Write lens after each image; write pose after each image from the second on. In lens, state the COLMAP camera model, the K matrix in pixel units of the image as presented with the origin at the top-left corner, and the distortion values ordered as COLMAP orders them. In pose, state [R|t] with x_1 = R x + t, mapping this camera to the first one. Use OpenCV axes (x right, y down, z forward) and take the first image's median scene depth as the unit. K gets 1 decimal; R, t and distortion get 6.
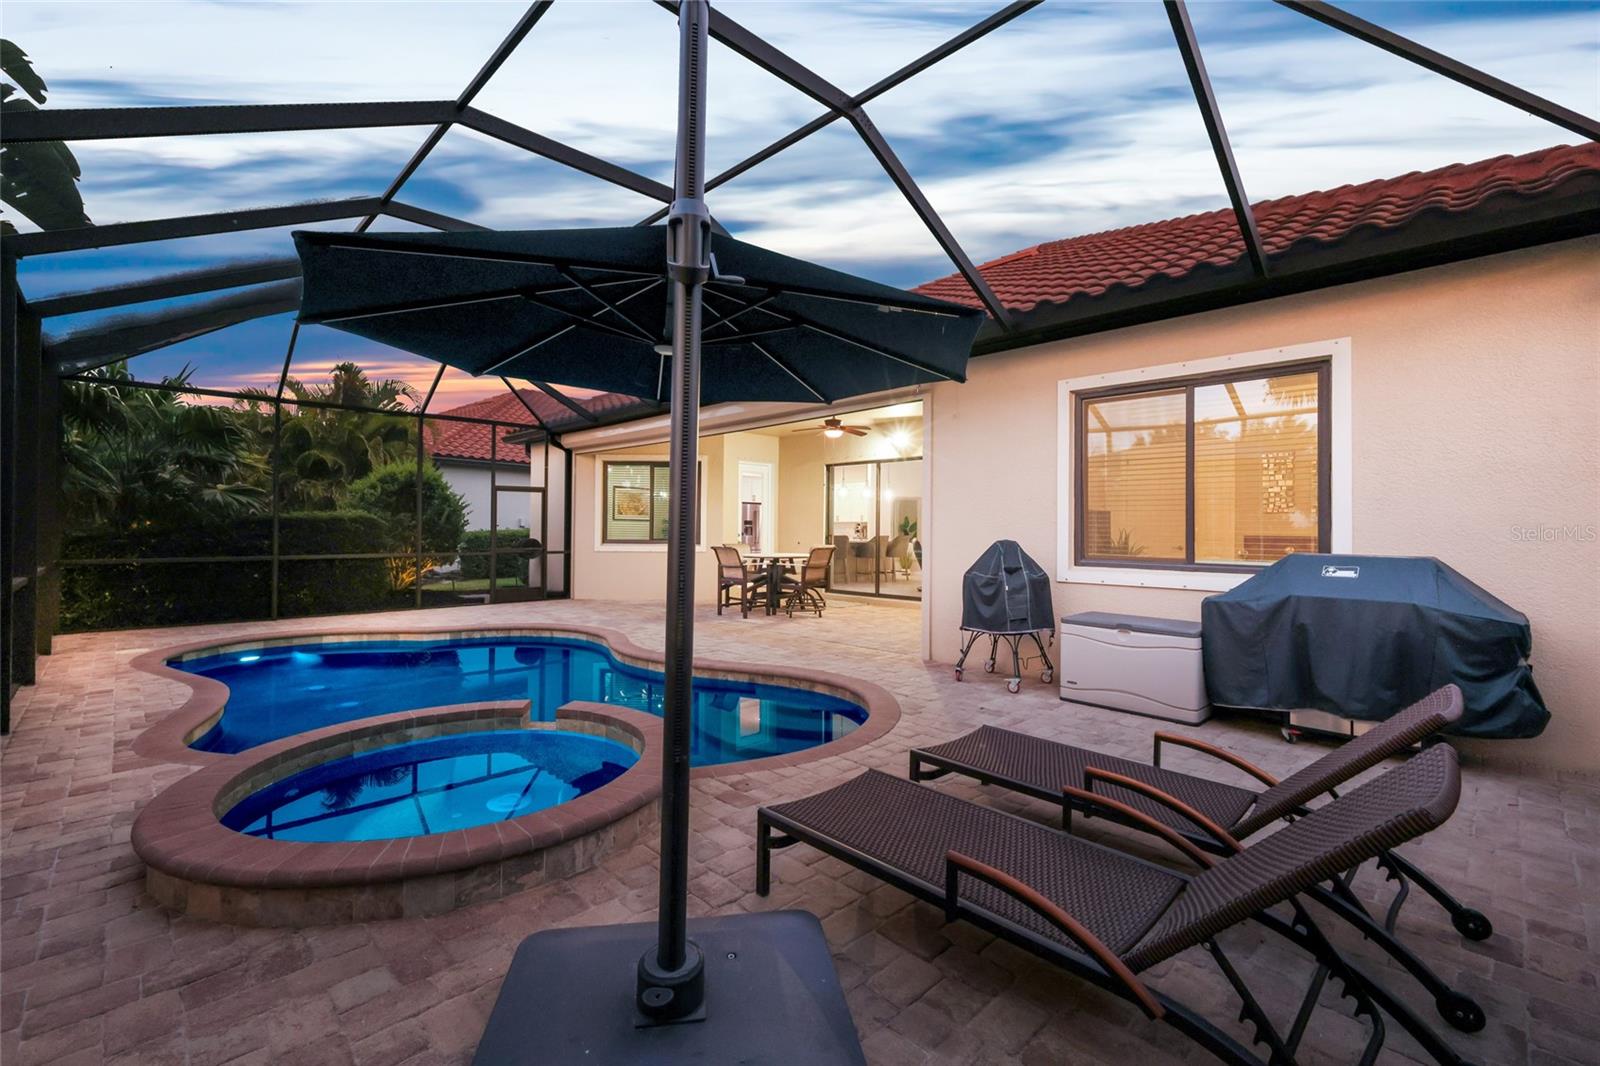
lens RADIAL K [[708.5, 0, 826.0], [0, 708.5, 523.0], [0, 0, 1]] dist [0.004501, 0.000311]
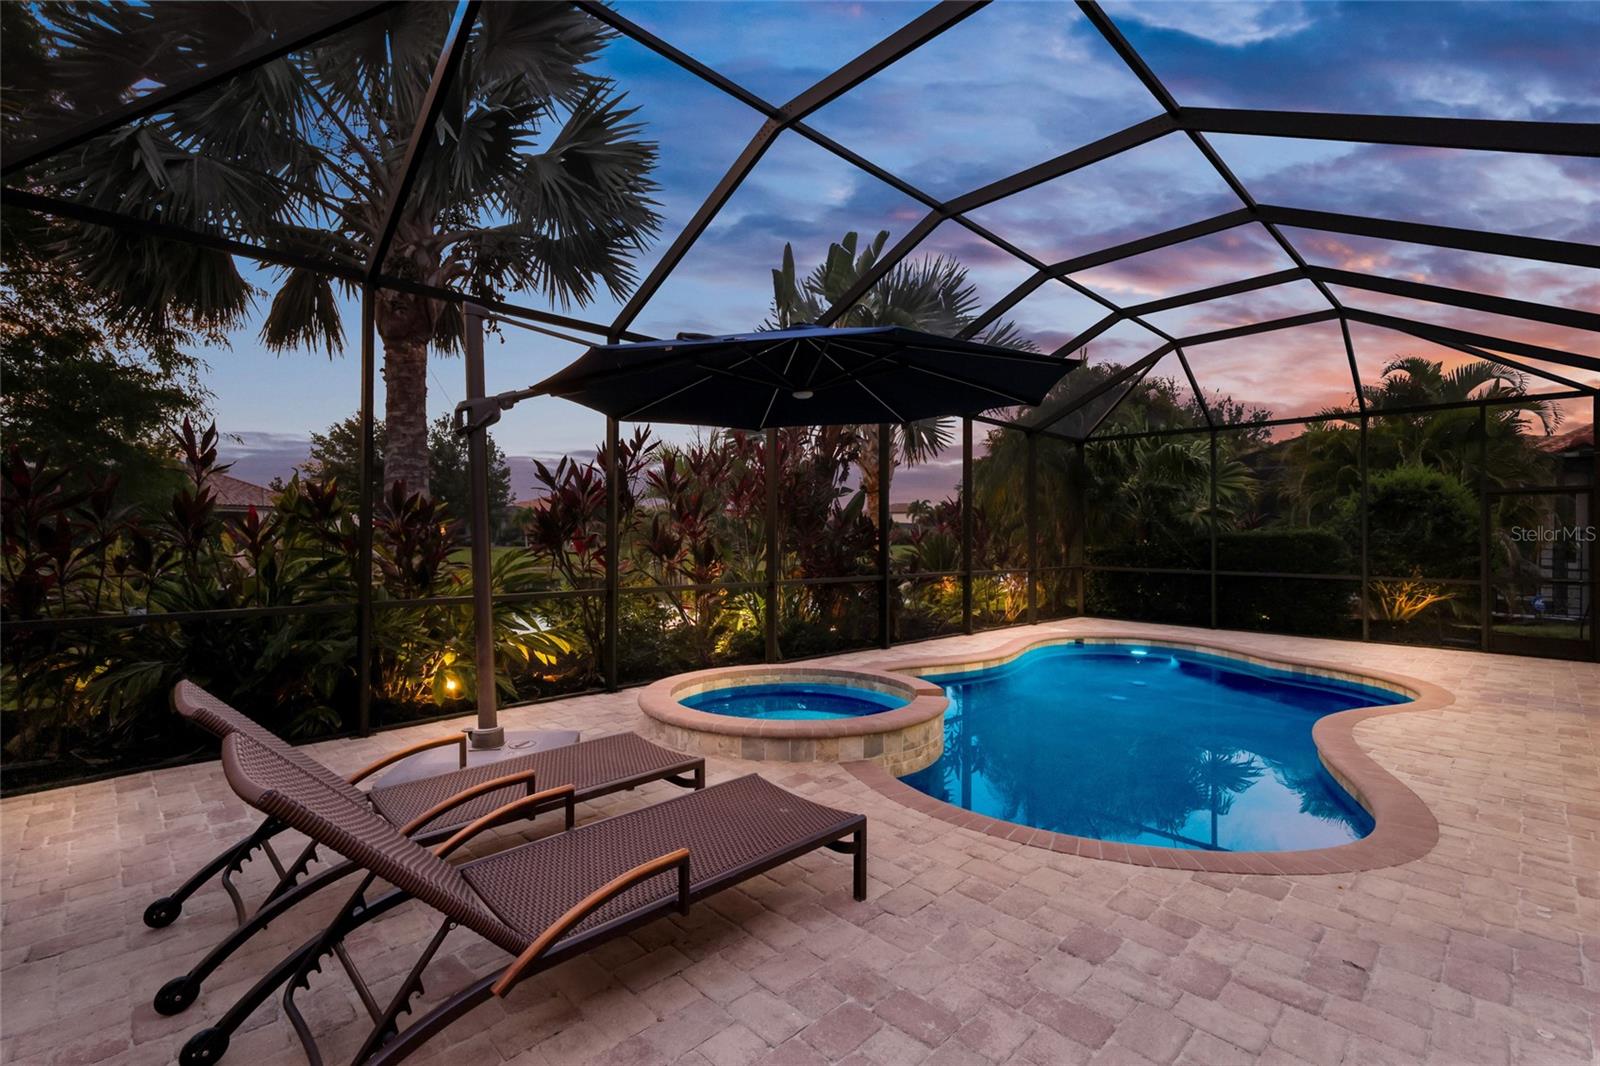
lens RADIAL K [[751.2, 0, 805.4], [0, 751.2, 535.4], [0, 0, 1]] dist [0.003706, 0.001116]
pose [[-0.039614, -0.007520, -0.999187, 0.505851], [-0.001071, 0.999971, -0.007483, 0.000487], [0.999214, 0.000774, -0.039621, 0.489896]]
